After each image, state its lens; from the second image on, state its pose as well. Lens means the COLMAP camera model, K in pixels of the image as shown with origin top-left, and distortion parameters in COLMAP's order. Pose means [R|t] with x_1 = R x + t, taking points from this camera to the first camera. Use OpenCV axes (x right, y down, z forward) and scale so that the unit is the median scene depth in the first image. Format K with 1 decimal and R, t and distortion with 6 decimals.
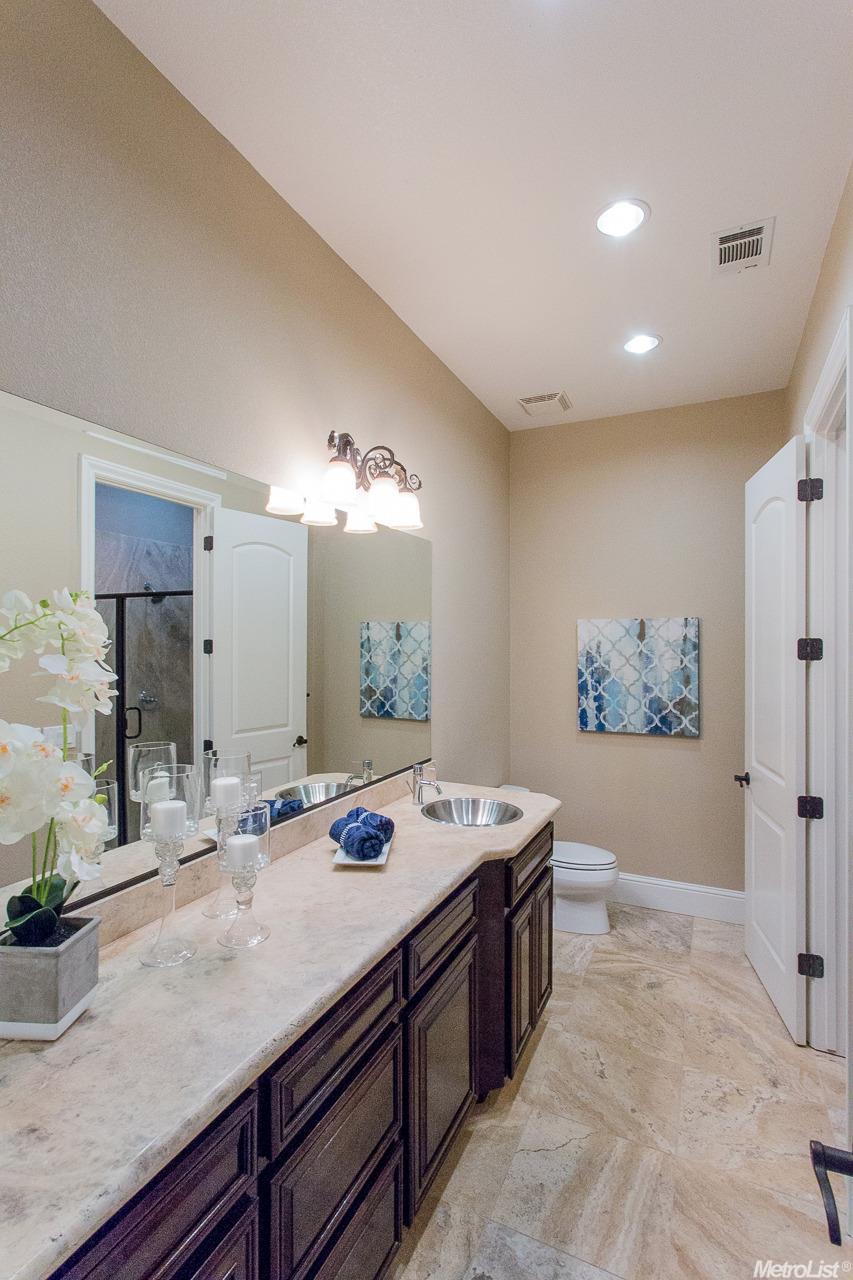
lens RADIAL K [[619.1, 0, 426.9], [0, 619.1, 642.9], [0, 0, 1]] dist [0.008594, -0.000565]
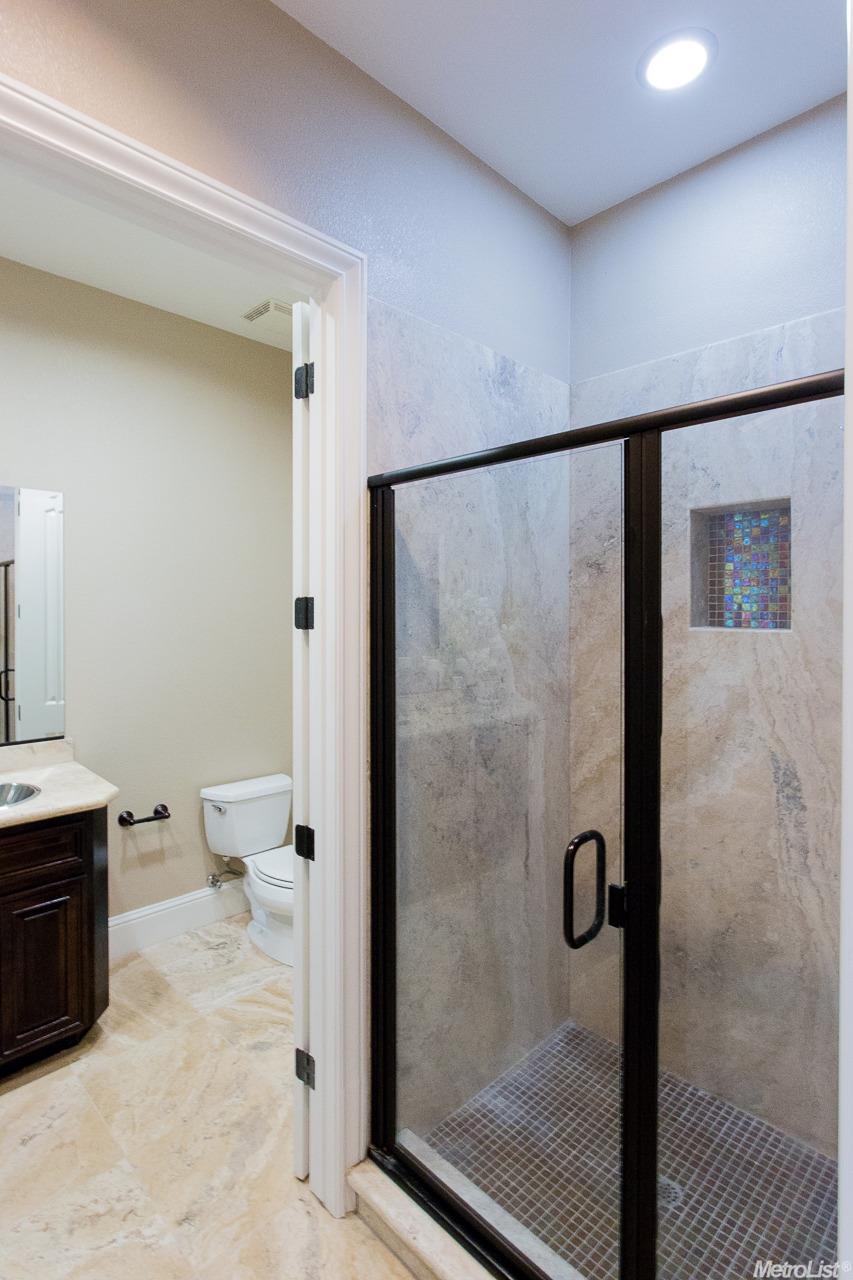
lens RADIAL K [[640.2, 0, 426.4], [0, 640.2, 631.7], [0, 0, 1]] dist [0.000056, -0.000089]
pose [[0.938033, 0.011142, -0.346366, 0.981880], [-0.000530, 0.999528, 0.030719, 0.003500], [0.346545, -0.028632, 0.937596, 0.386458]]
